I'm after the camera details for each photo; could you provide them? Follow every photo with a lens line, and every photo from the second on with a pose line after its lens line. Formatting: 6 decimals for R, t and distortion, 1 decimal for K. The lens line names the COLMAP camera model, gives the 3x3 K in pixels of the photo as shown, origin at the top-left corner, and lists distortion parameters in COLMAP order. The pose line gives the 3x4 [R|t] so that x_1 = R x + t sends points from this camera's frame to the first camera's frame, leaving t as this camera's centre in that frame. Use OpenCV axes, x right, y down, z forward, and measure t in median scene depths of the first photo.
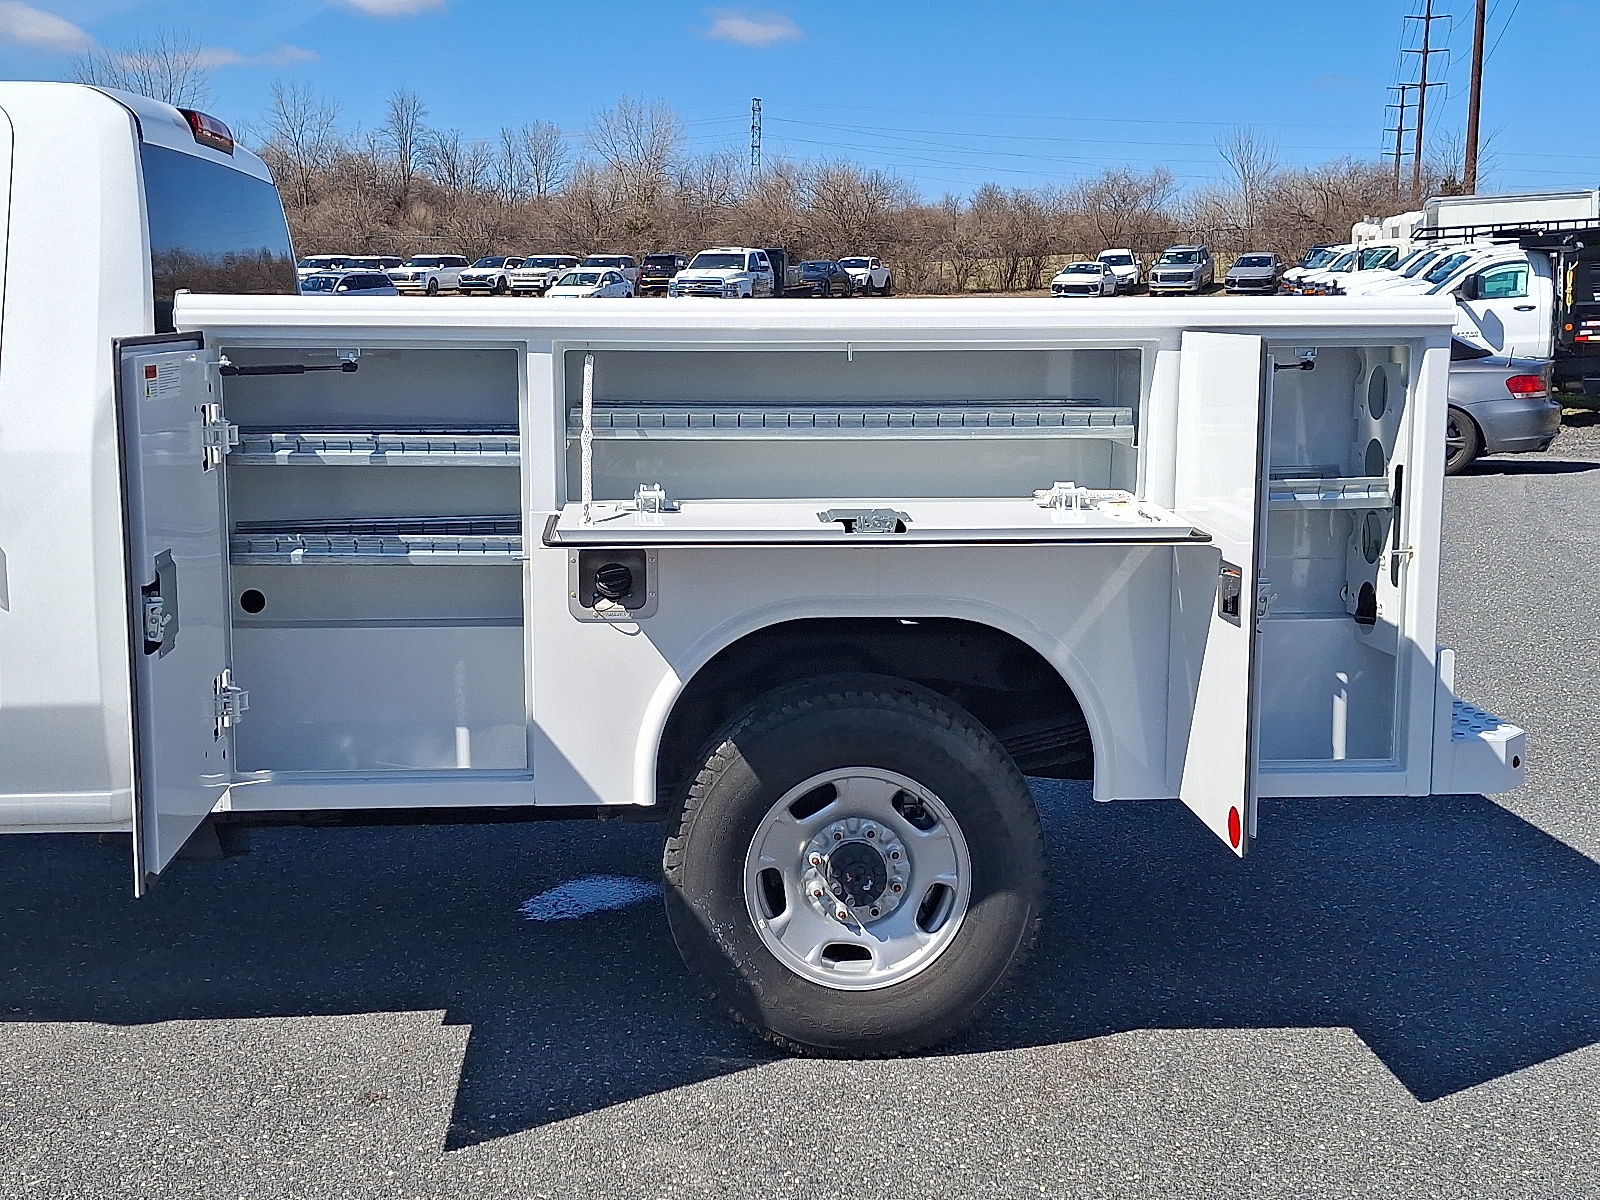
lens RADIAL K [[1795.8, 0, 787.5], [0, 1795.8, 595.7], [0, 0, 1]] dist [0.001618, 0.000000]
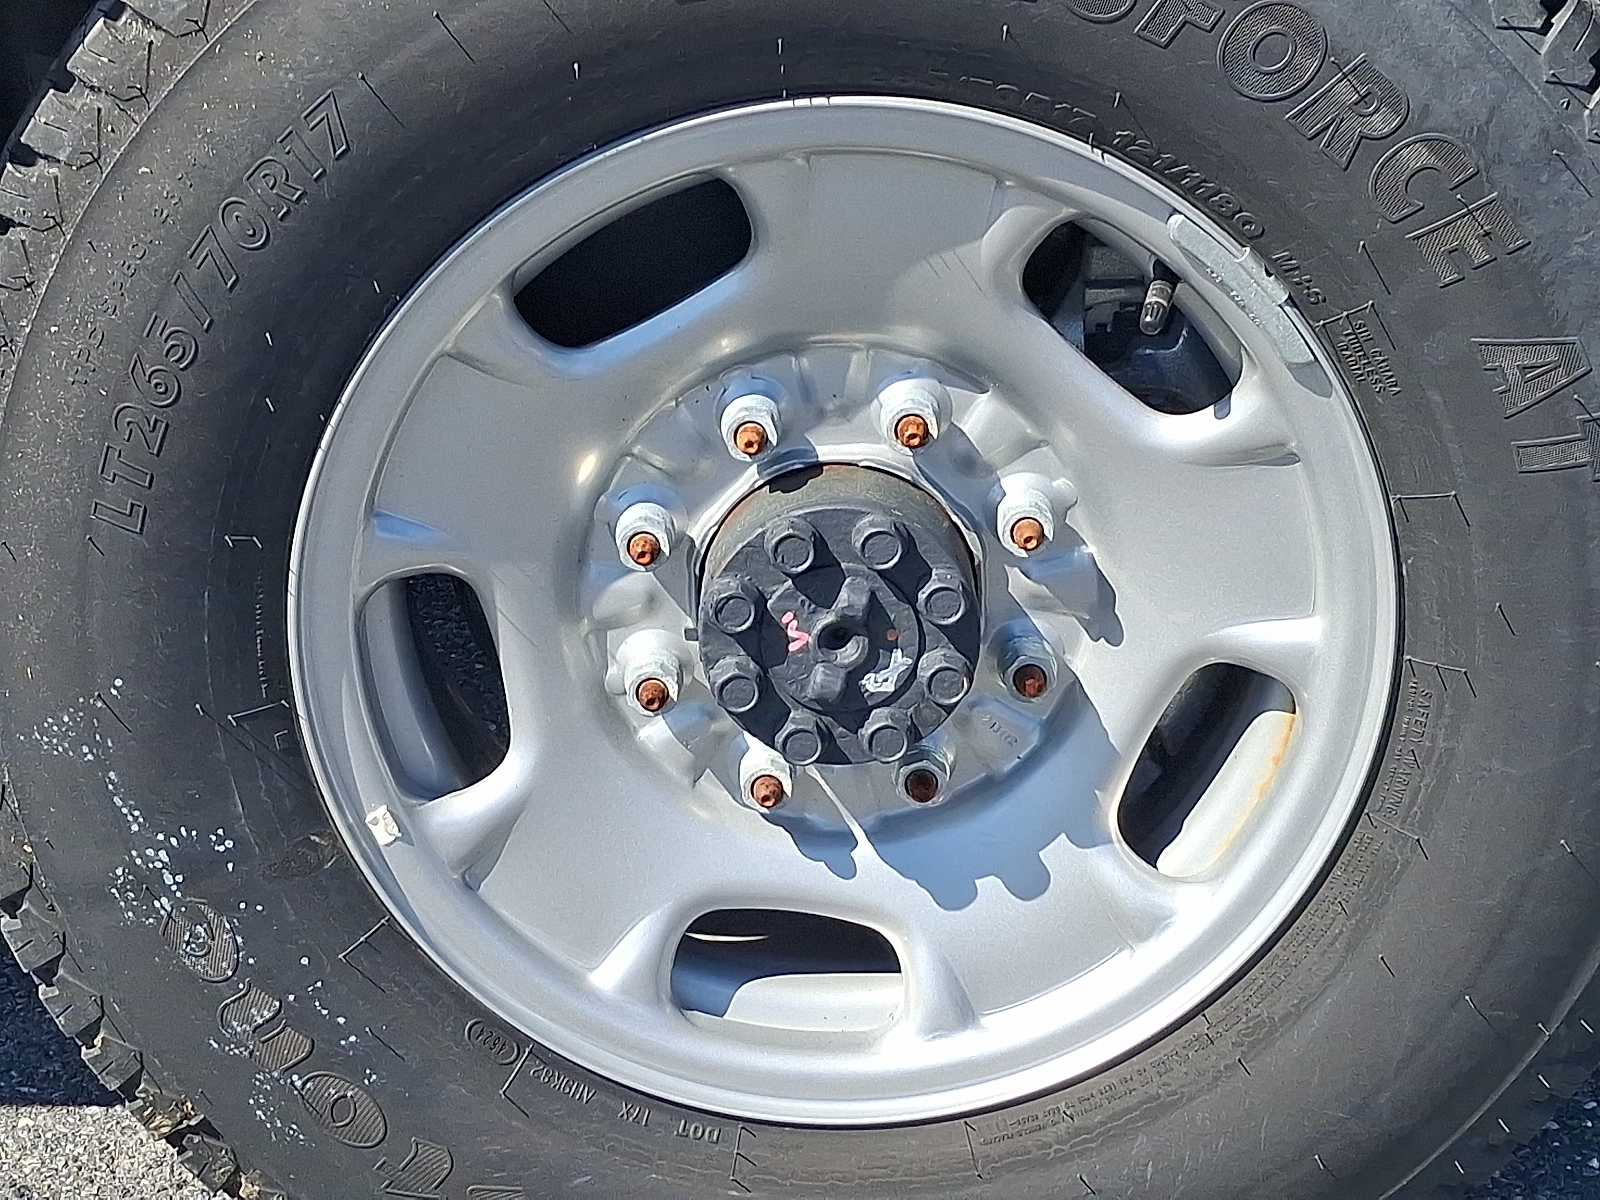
lens RADIAL K [[1795.8, 0, 757.8], [0, 1795.8, 522.5], [0, 0, 1]] dist [0.001618, 0.000000]
pose [[0.987452, 0.035461, -0.153889, 0.061629], [0.000458, 0.973816, 0.227339, 0.096818], [0.157922, -0.224557, 0.961579, 0.796620]]
